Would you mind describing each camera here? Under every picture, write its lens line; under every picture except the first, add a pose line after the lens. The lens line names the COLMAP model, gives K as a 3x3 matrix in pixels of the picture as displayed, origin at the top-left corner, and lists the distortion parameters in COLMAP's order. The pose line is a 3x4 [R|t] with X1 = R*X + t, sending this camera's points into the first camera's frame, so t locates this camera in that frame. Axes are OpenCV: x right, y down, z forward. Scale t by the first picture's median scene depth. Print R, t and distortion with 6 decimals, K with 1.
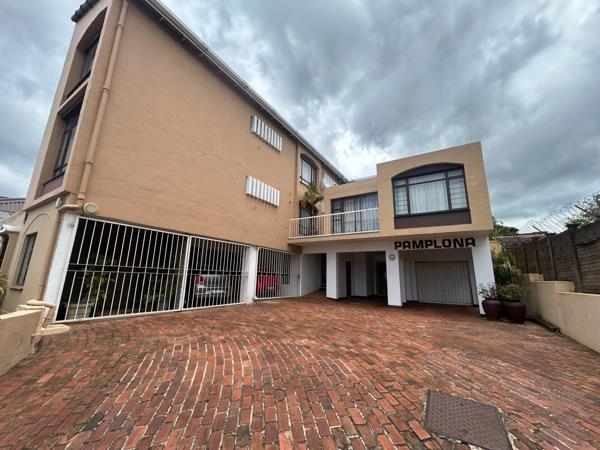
lens RADIAL K [[242.3, 0, 300.0], [0, 242.3, 225.0], [0, 0, 1]] dist [0.001422, -0.000010]
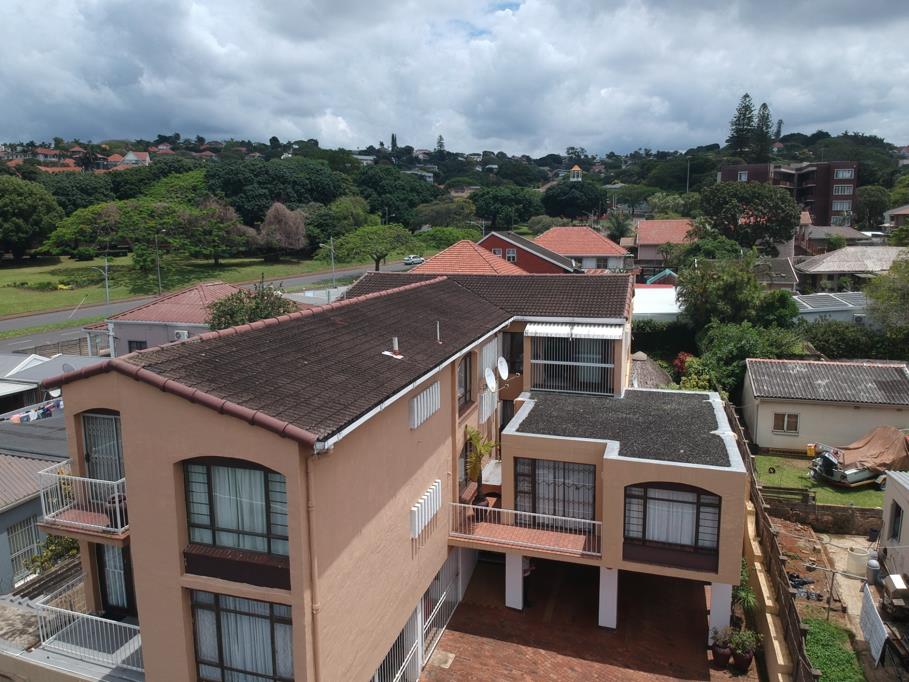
lens RADIAL K [[663.2, 0, 455.4], [0, 663.2, 325.8], [0, 0, 1]] dist [0.105589, -0.183846]
pose [[0.962892, -0.073662, 0.259640, -0.548364], [-0.026096, 0.932112, 0.361229, -1.328569], [-0.268623, -0.354600, 0.895601, -0.396039]]
